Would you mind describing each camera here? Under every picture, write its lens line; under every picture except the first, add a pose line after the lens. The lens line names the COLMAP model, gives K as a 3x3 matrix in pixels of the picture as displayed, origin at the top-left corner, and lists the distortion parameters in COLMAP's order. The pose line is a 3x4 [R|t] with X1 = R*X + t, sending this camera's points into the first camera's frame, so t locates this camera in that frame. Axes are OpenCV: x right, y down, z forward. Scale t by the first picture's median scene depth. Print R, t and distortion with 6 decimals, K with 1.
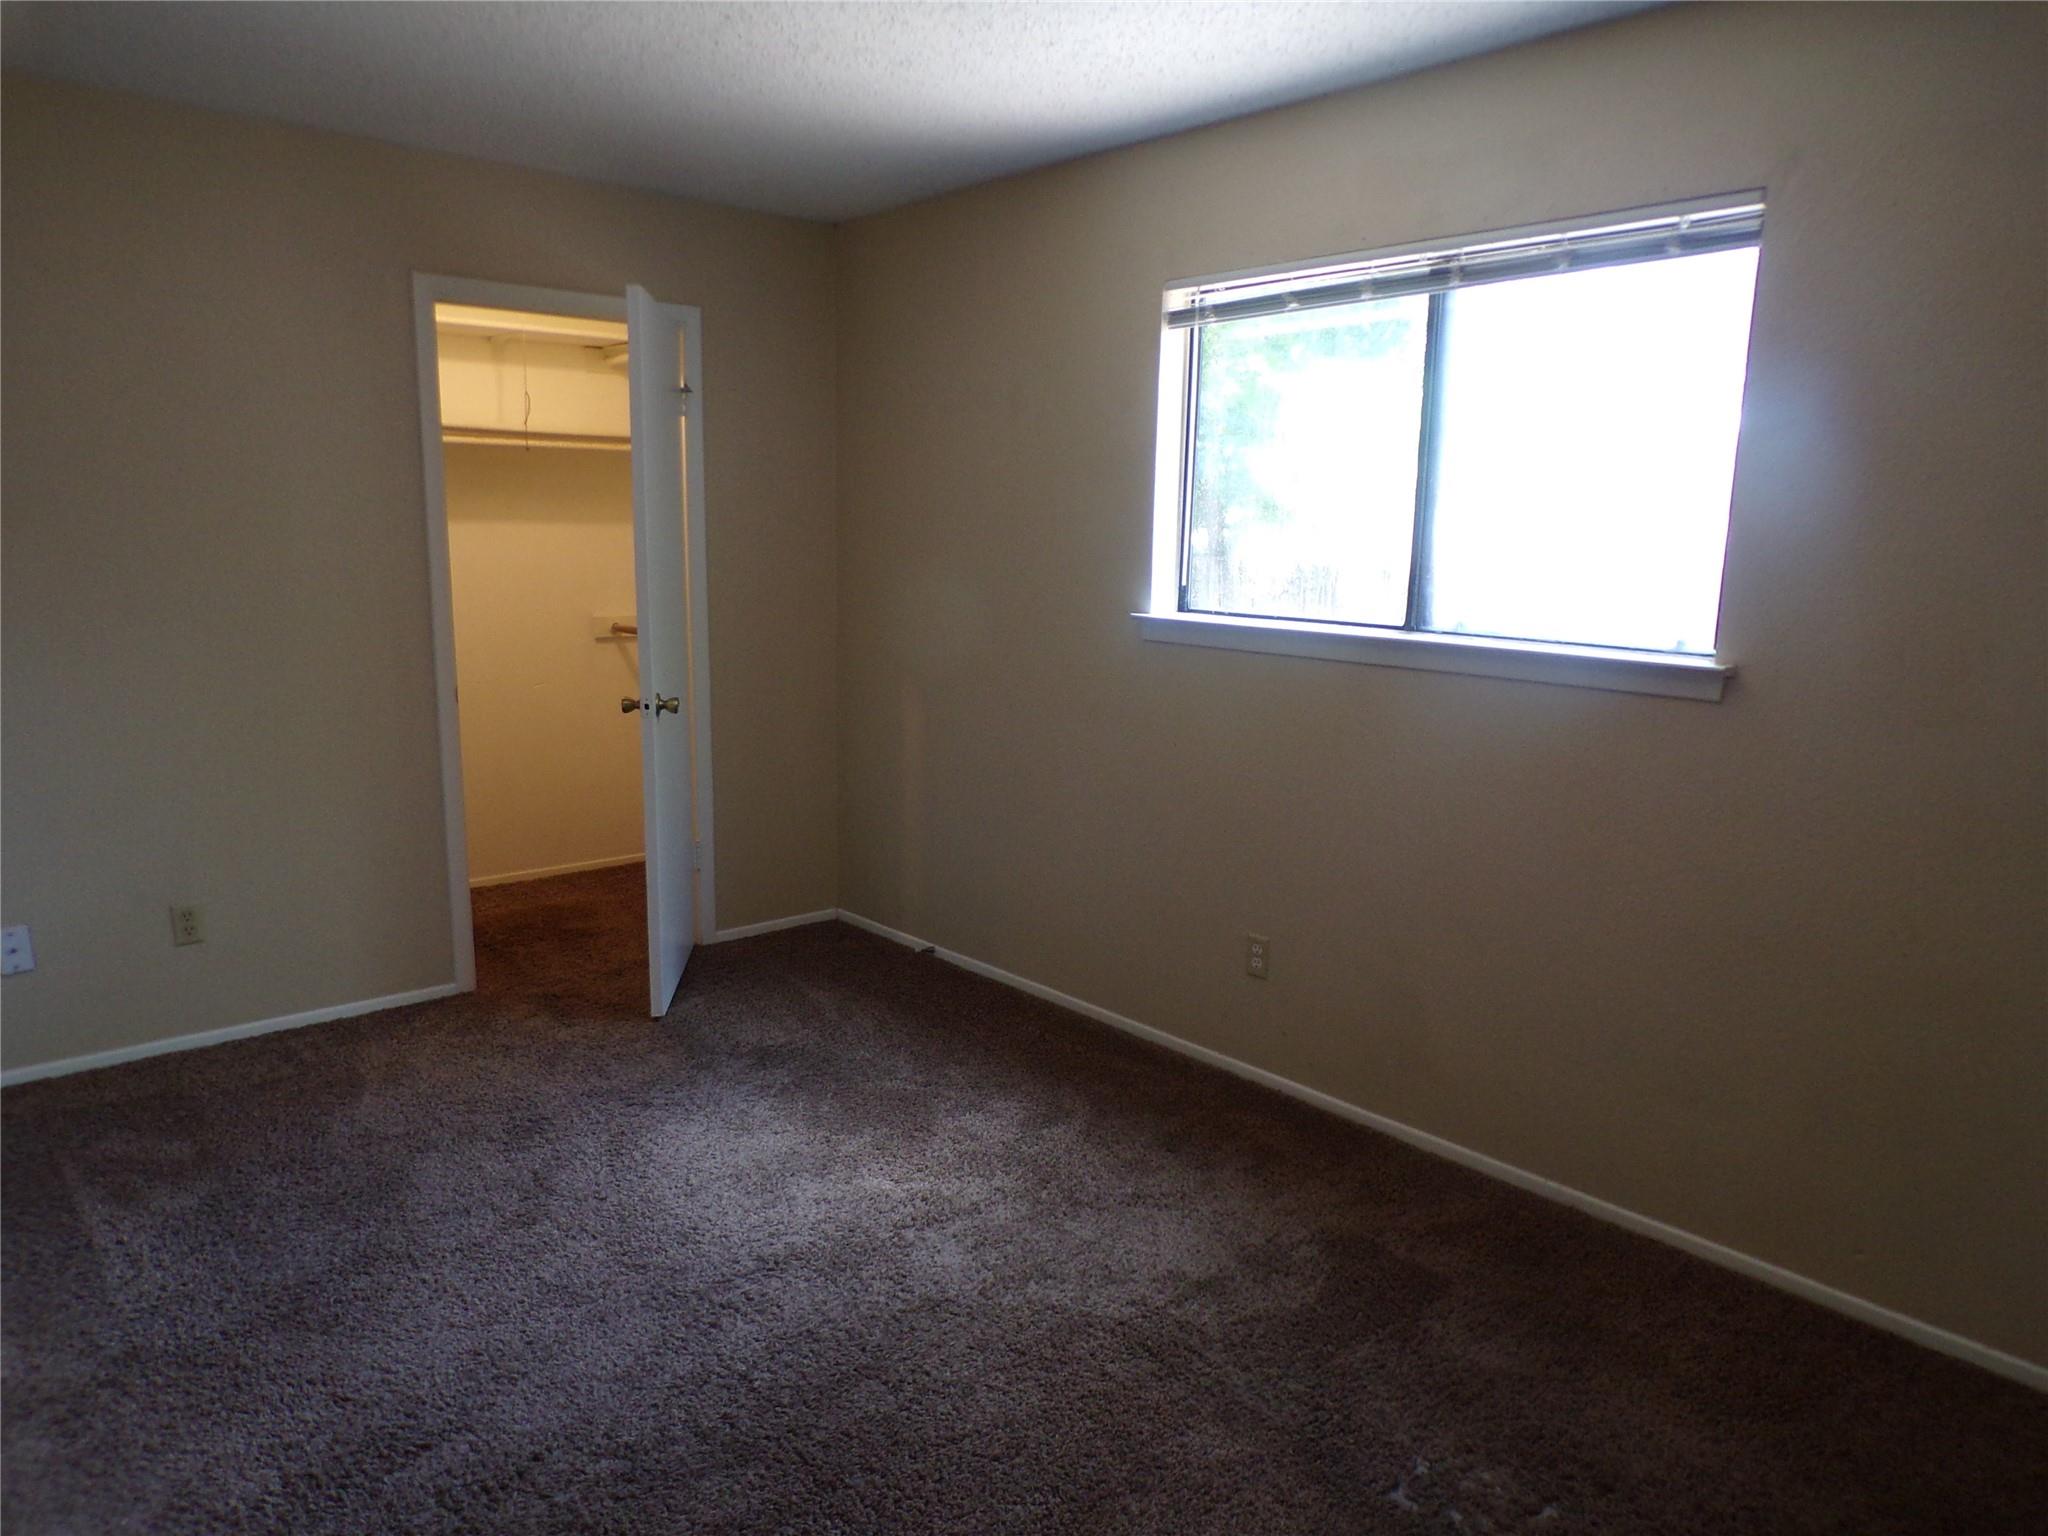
lens RADIAL K [[1380.6, 0, 1024.0], [0, 1380.6, 768.0], [0, 0, 1]] dist [-0.004664, -0.002070]
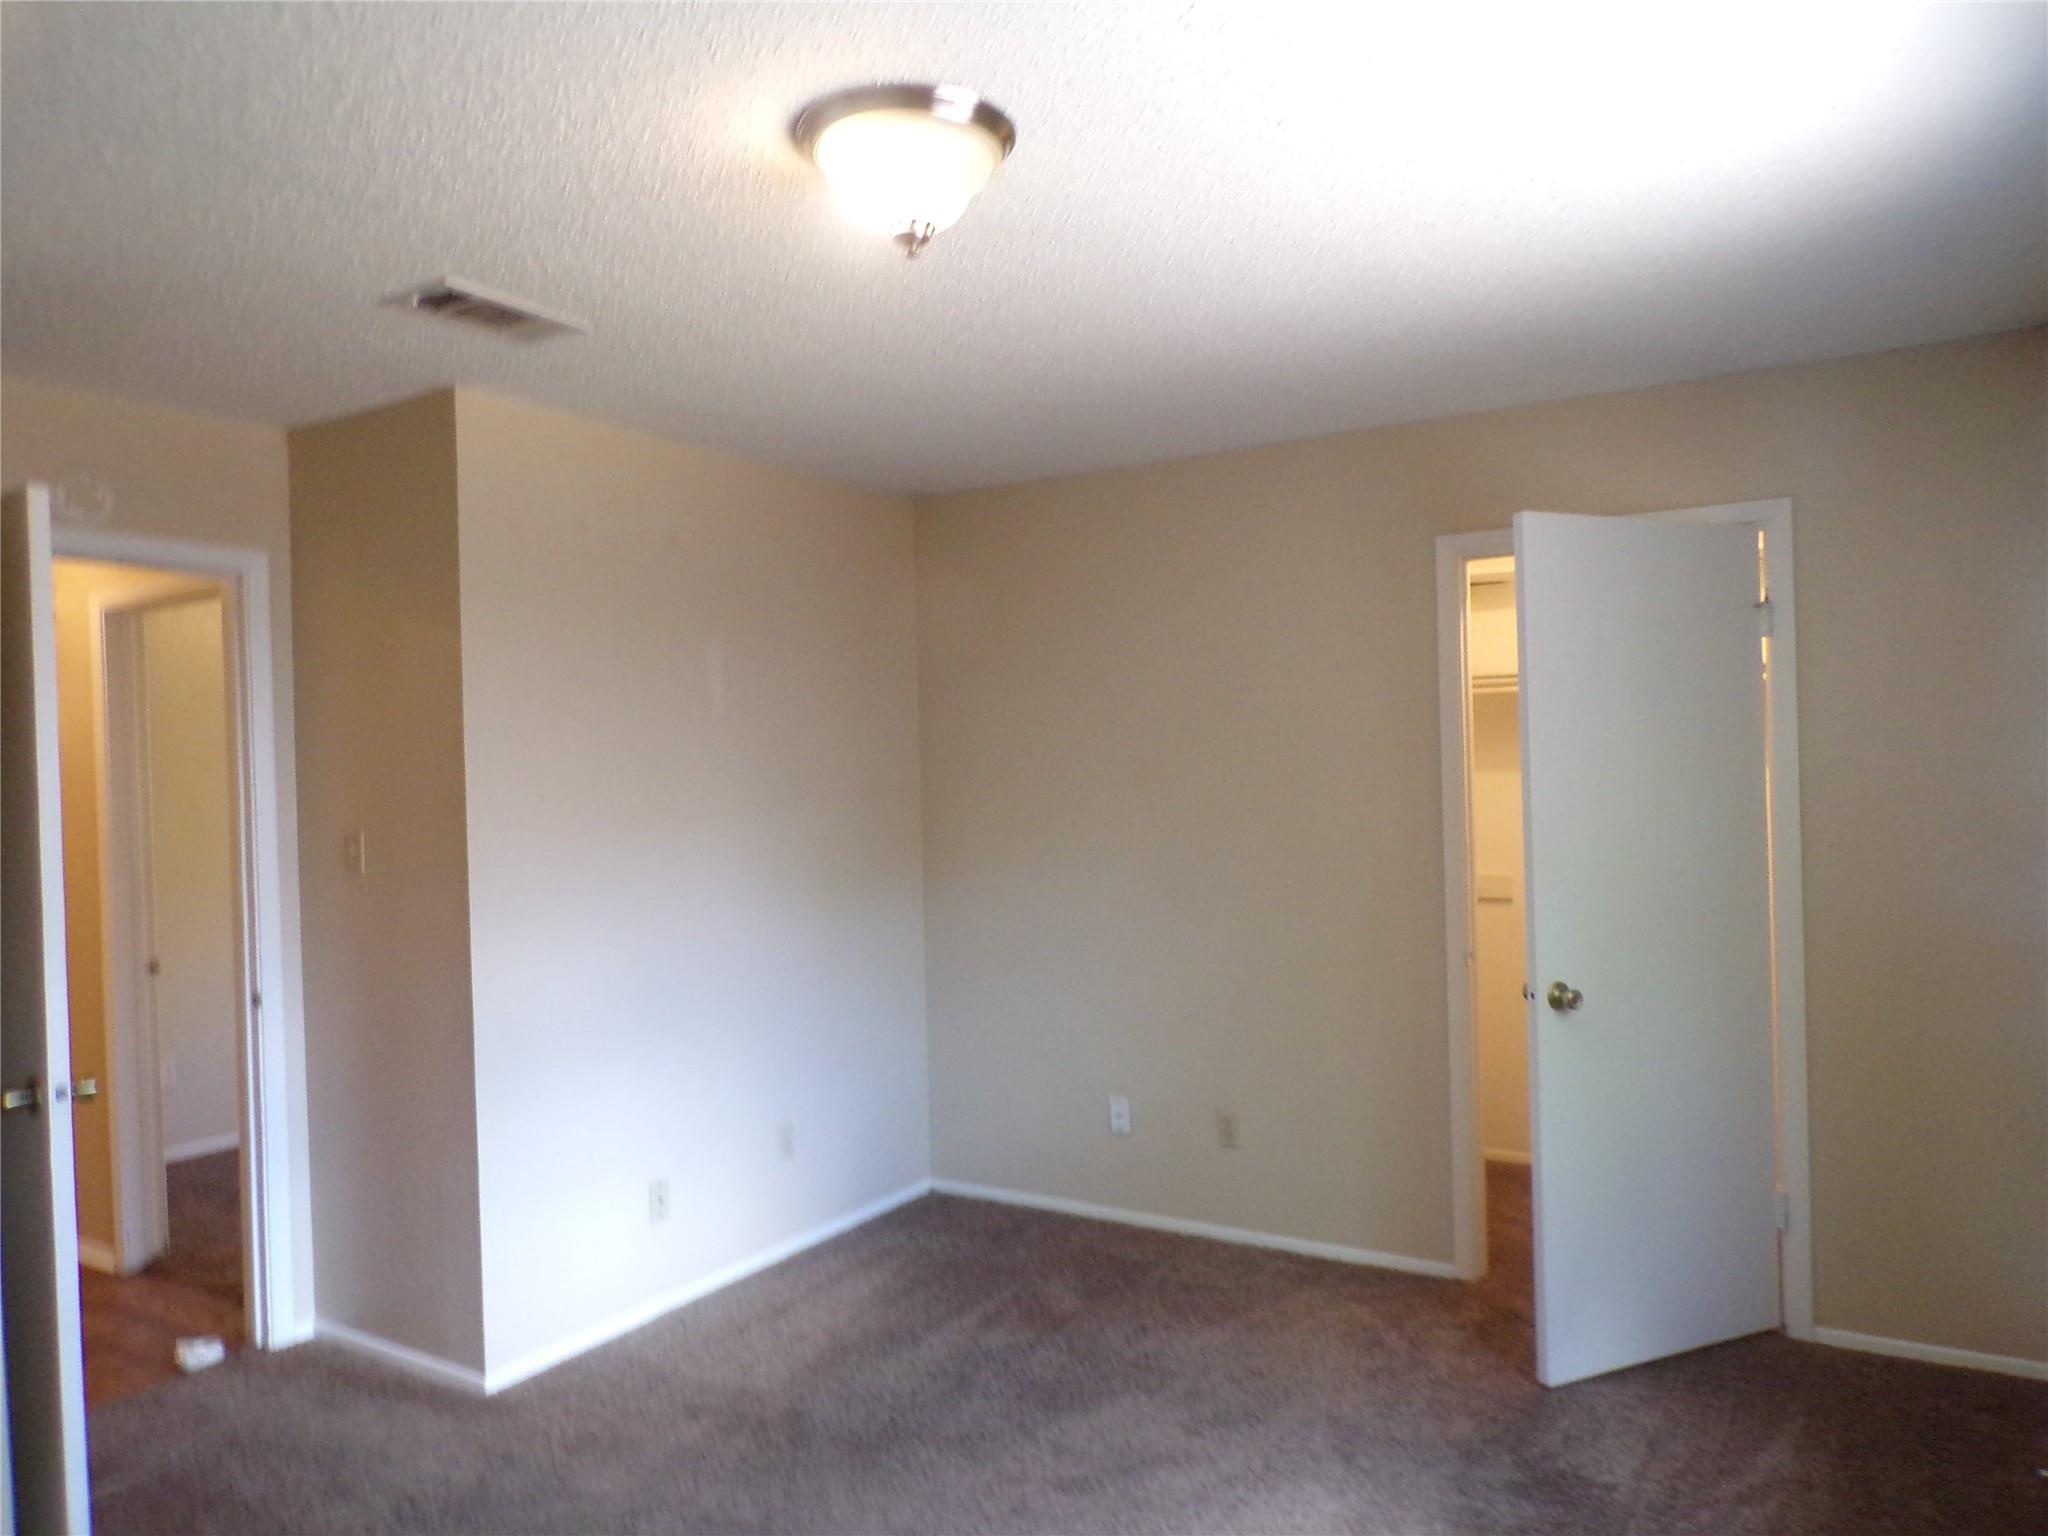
lens RADIAL K [[1380.6, 0, 1024.0], [0, 1380.6, 768.0], [0, 0, 1]] dist [-0.004664, -0.002070]
pose [[0.291717, -0.021620, -0.956260, 0.448184], [-0.134698, 0.988853, -0.063448, -0.088111], [0.946973, 0.147315, 0.285553, 0.460317]]
